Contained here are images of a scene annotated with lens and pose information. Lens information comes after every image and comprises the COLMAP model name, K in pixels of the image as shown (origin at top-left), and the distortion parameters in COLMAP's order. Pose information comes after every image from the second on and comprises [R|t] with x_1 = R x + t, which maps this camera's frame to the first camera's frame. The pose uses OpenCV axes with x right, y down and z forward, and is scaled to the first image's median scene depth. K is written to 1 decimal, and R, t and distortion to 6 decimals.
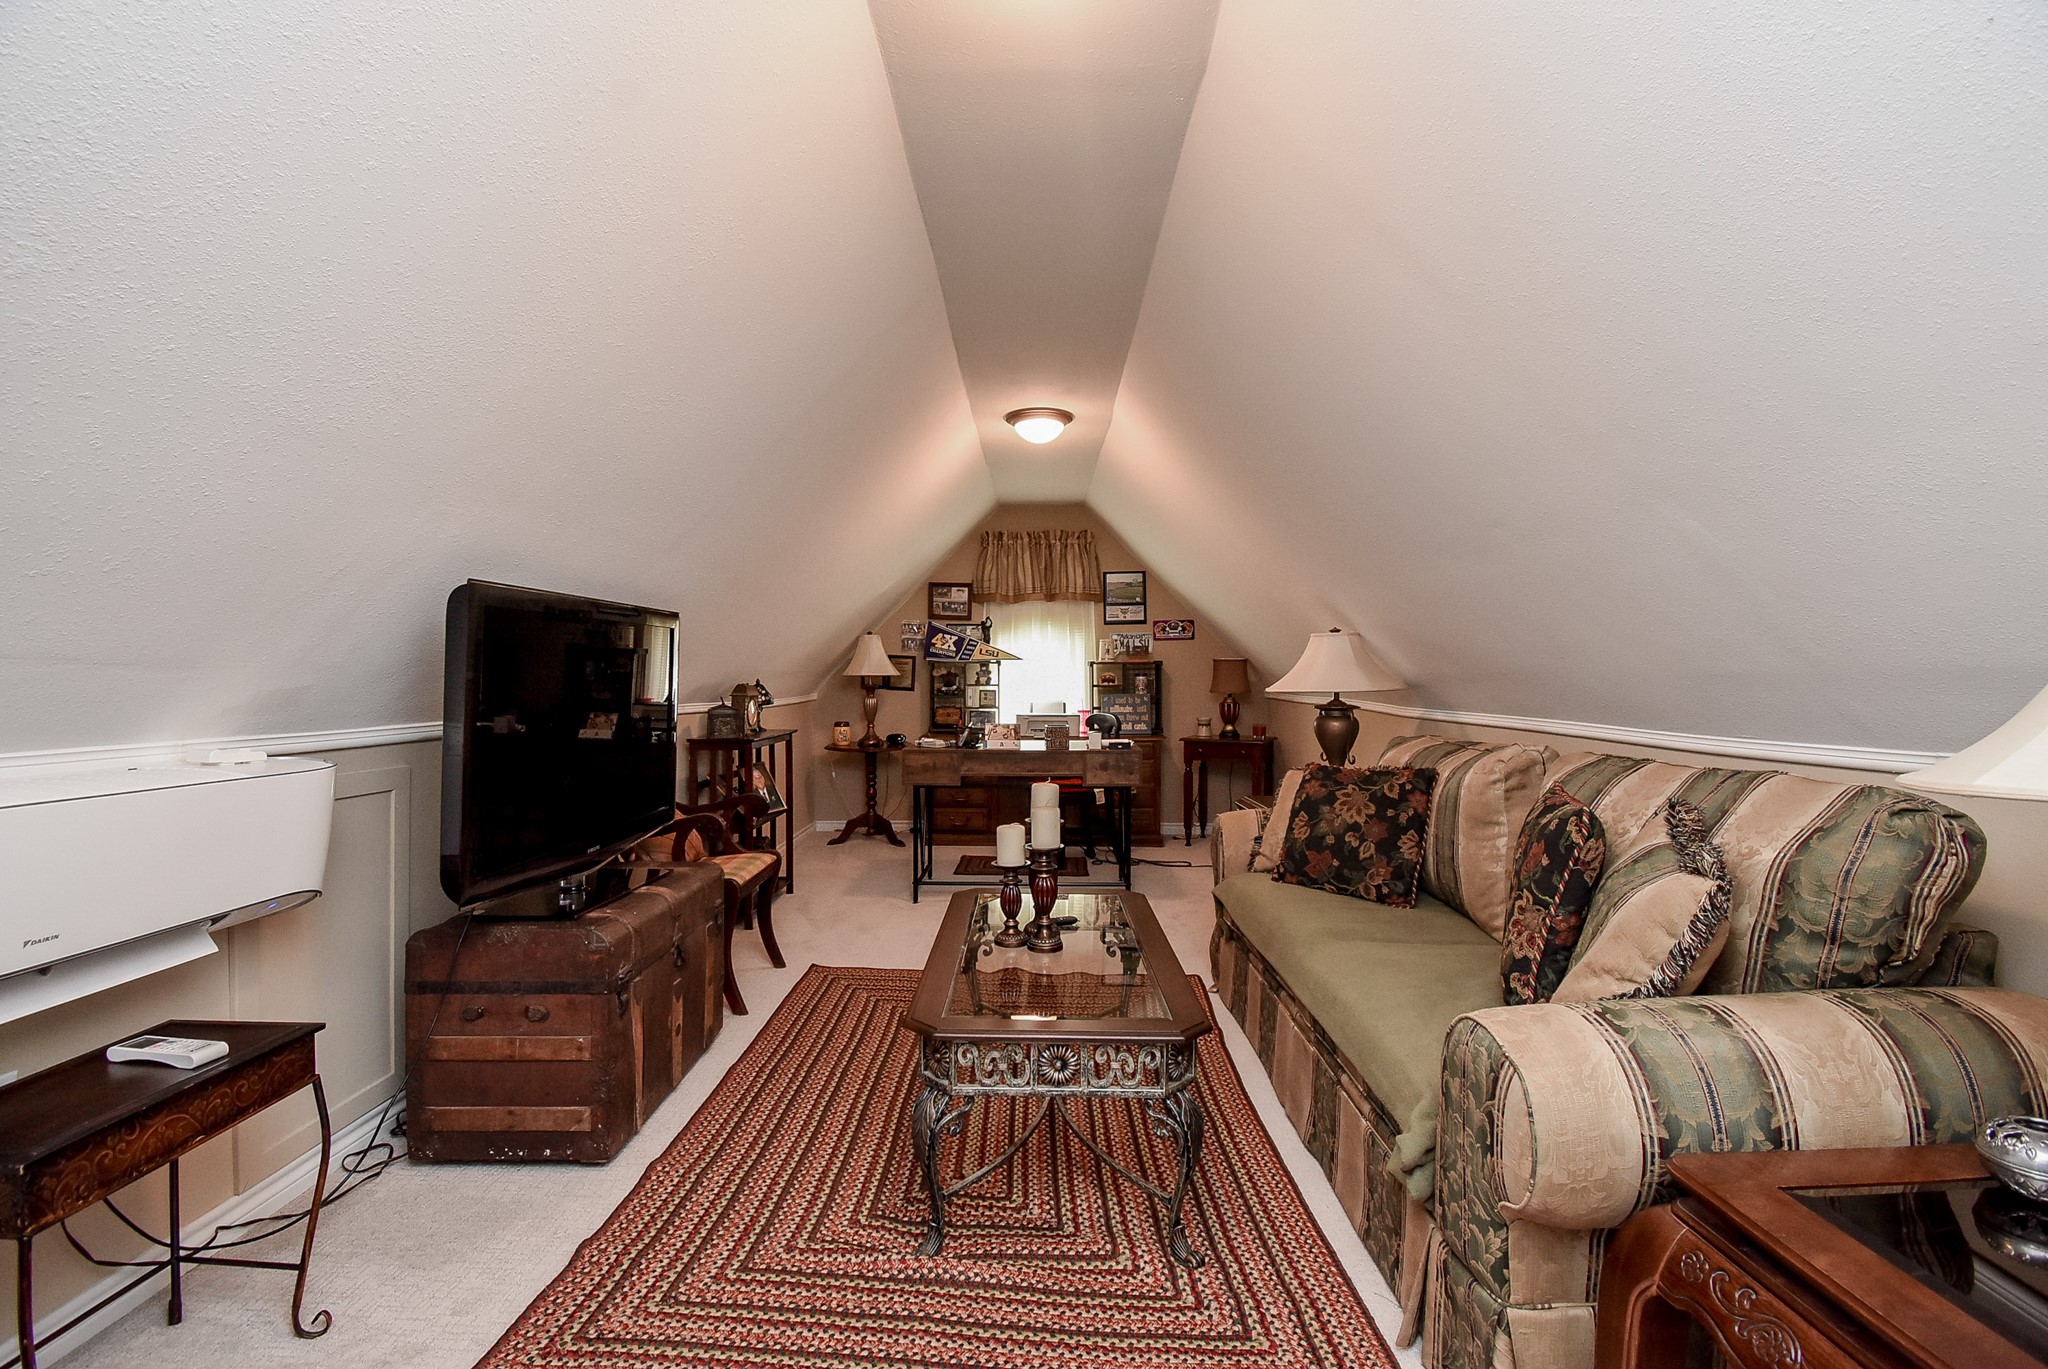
lens RADIAL K [[906.3, 0, 1022.2], [0, 906.3, 674.0], [0, 0, 1]] dist [0.021012, -0.026130]
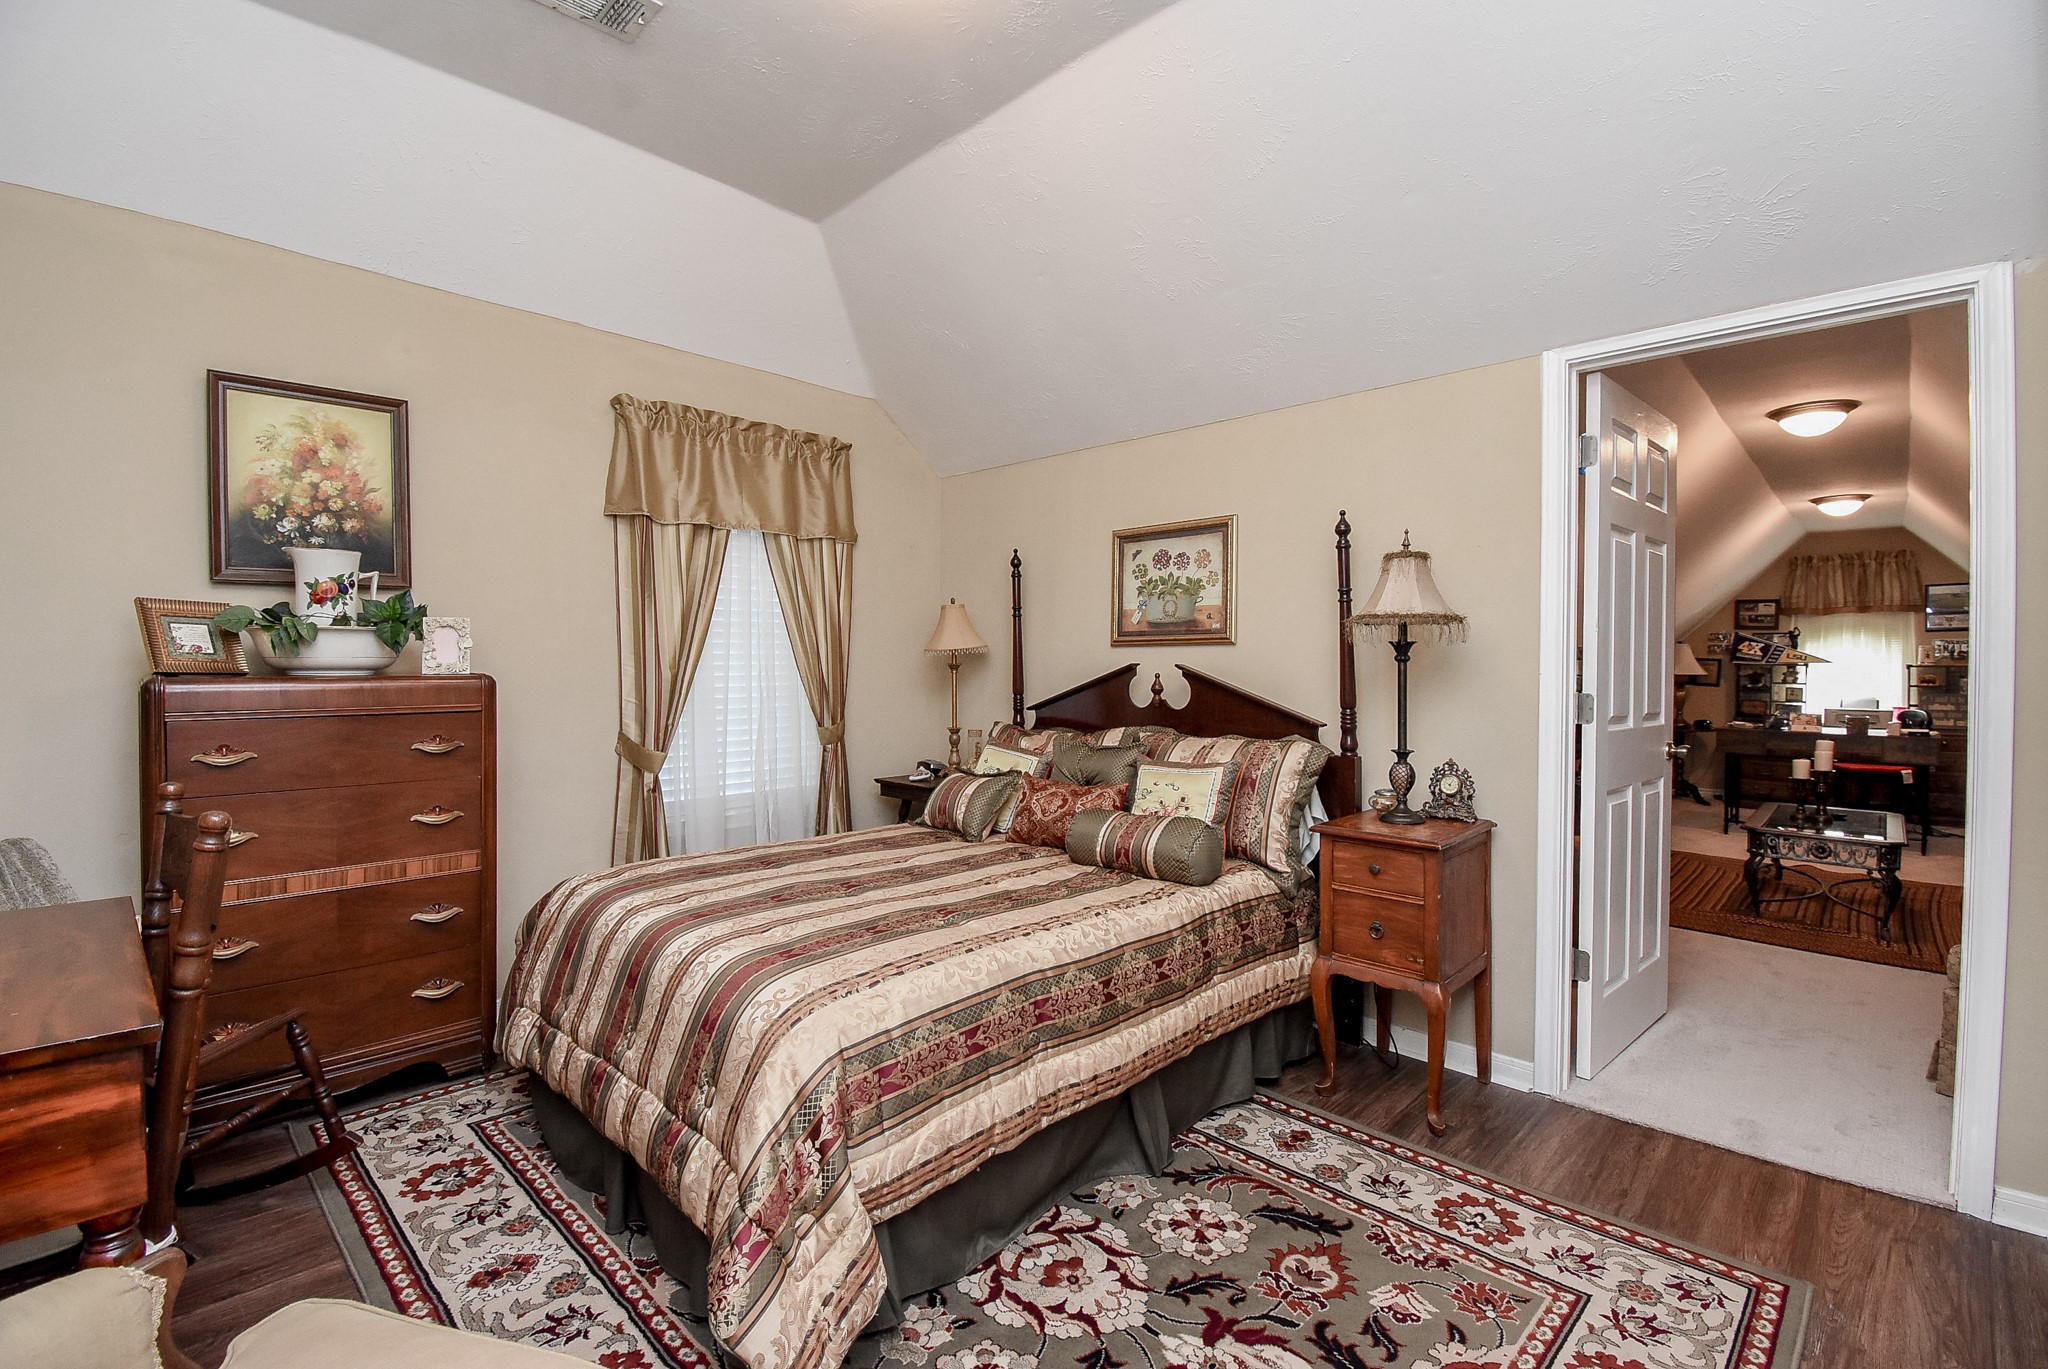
lens RADIAL K [[906.3, 0, 1022.2], [0, 906.3, 674.0], [0, 0, 1]] dist [0.021012, -0.026130]
pose [[0.732395, 0.012994, -0.680756, 0.032431], [0.000435, 0.999809, 0.019552, -0.024734], [0.680880, -0.014616, 0.732250, -0.610167]]
